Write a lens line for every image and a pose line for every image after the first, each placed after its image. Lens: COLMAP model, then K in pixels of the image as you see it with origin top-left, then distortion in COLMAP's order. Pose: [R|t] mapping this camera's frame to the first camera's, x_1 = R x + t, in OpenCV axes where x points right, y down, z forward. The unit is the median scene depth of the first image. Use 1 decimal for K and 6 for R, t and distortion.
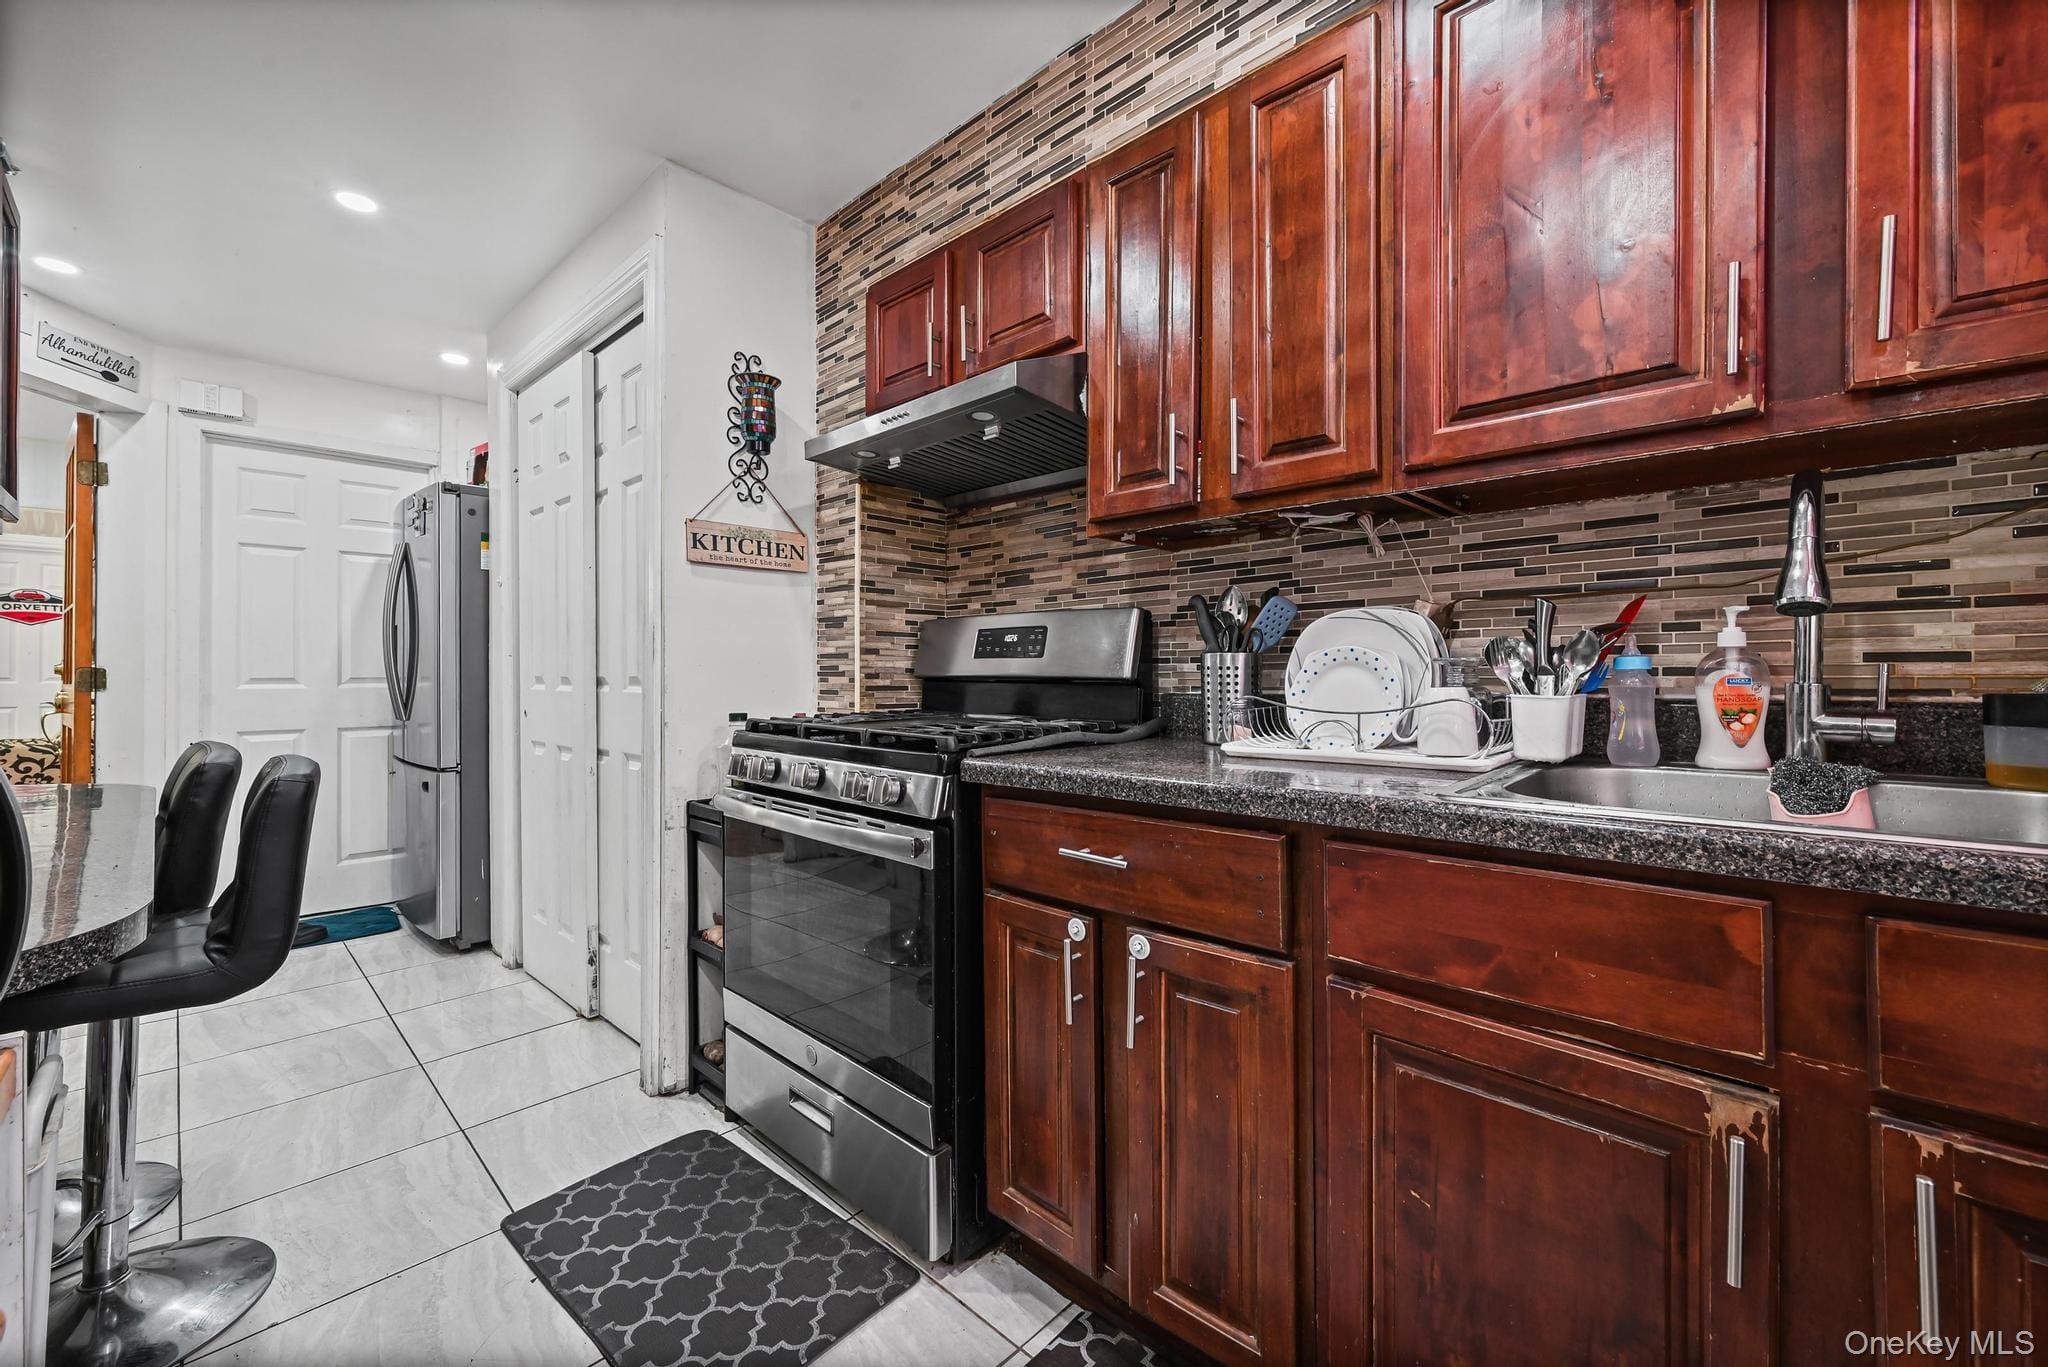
lens RADIAL K [[826.3, 0, 1027.9], [0, 826.3, 654.6], [0, 0, 1]] dist [0.000844, -0.000051]
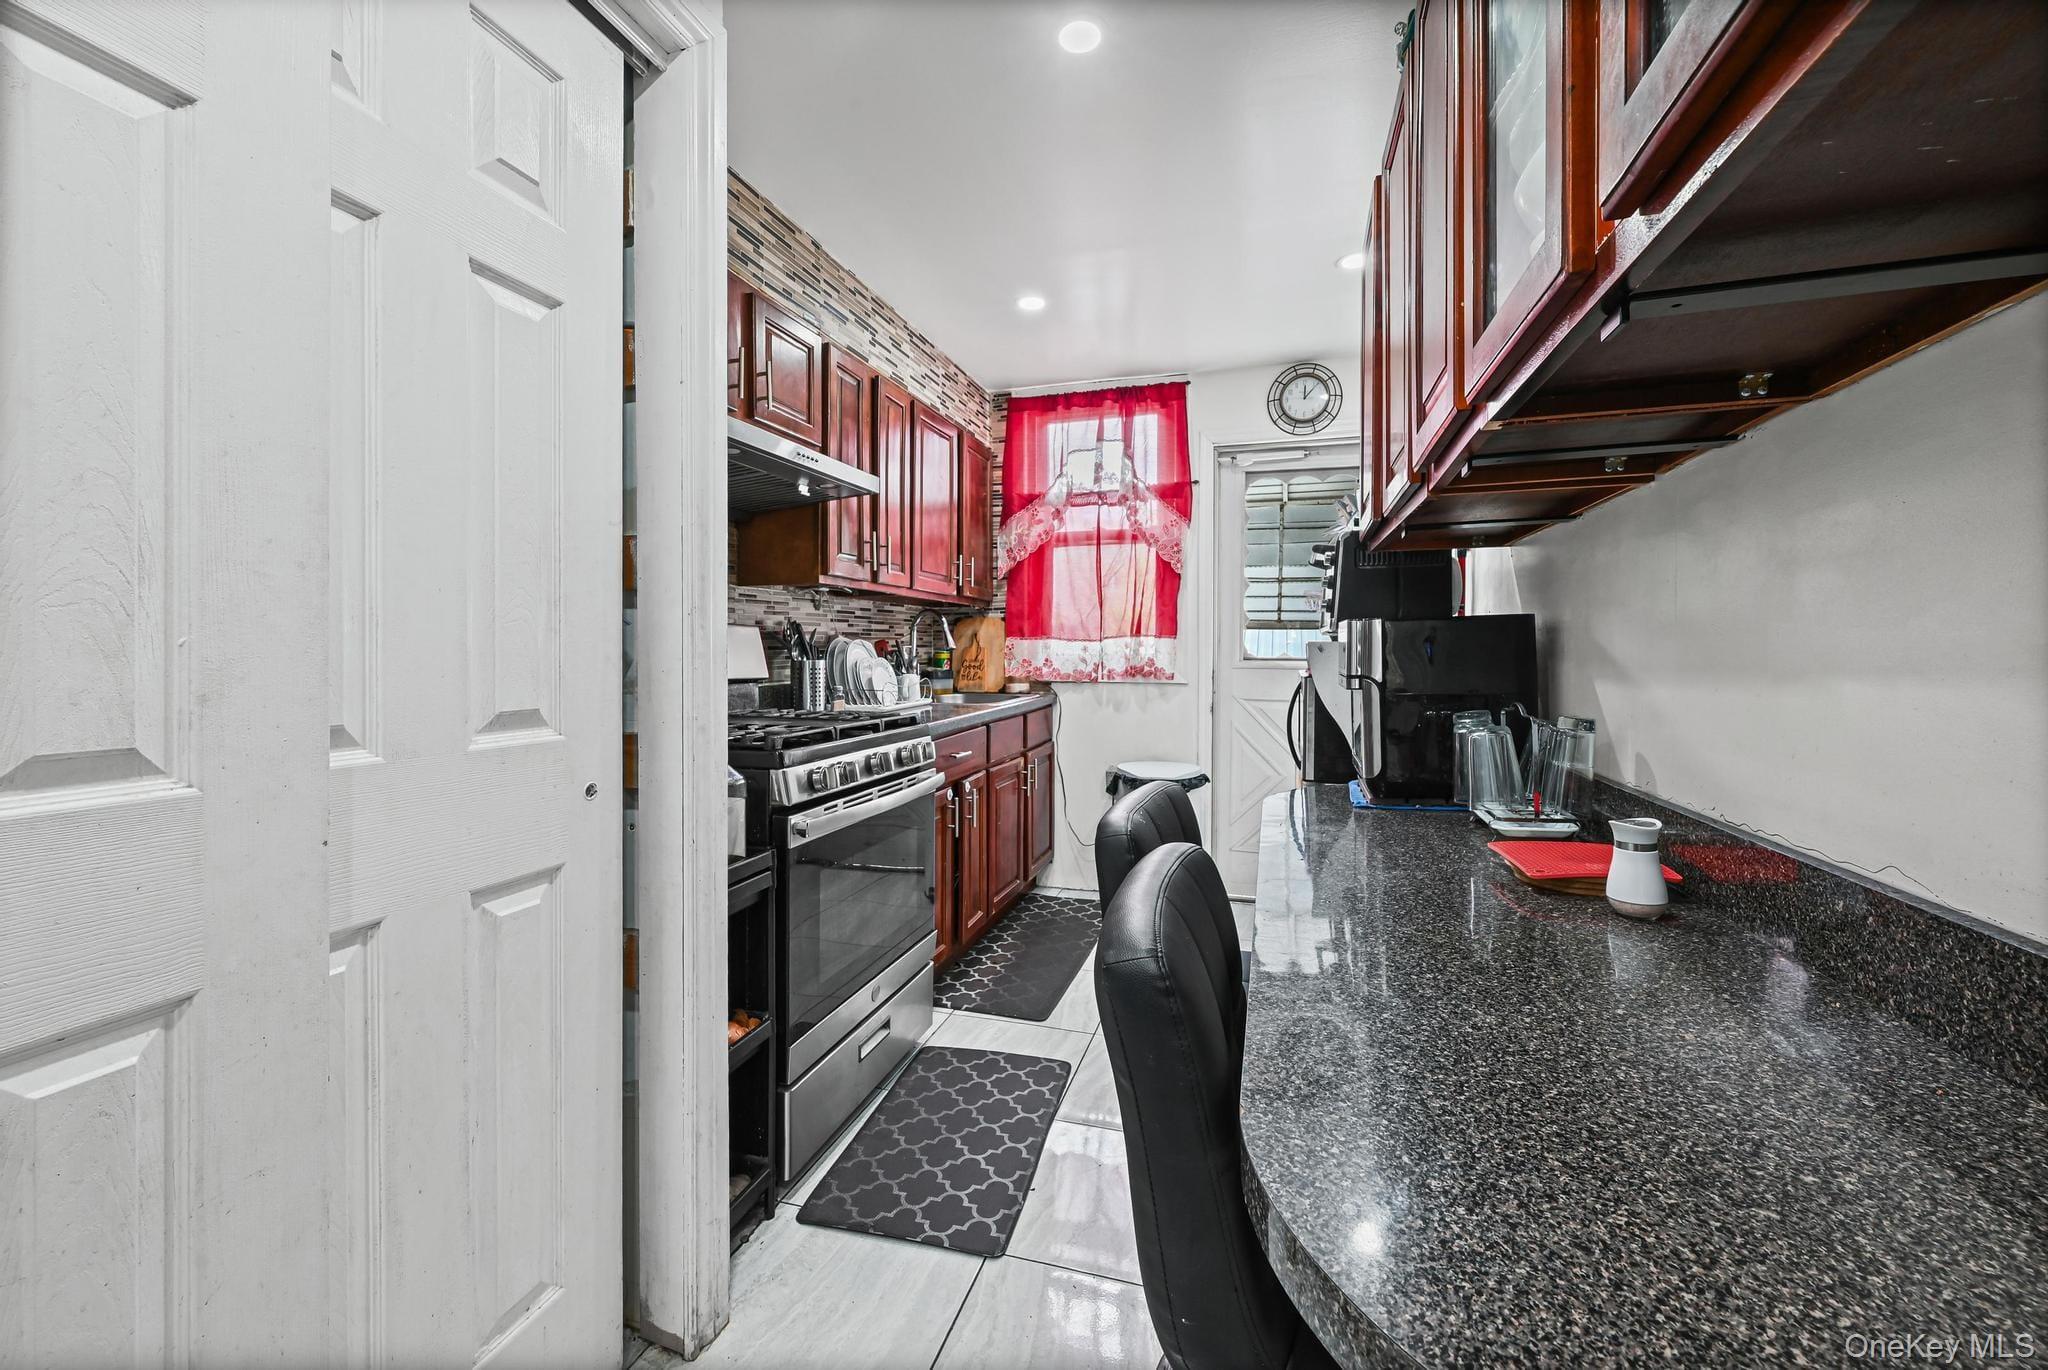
lens RADIAL K [[826.3, 0, 1027.9], [0, 826.3, 656.1], [0, 0, 1]] dist [0.000844, -0.000051]
pose [[-0.451821, -0.002458, 0.892105, -1.276269], [-0.009172, 0.999956, -0.001891, -0.009163], [-0.892062, -0.009037, -0.451824, 1.194578]]
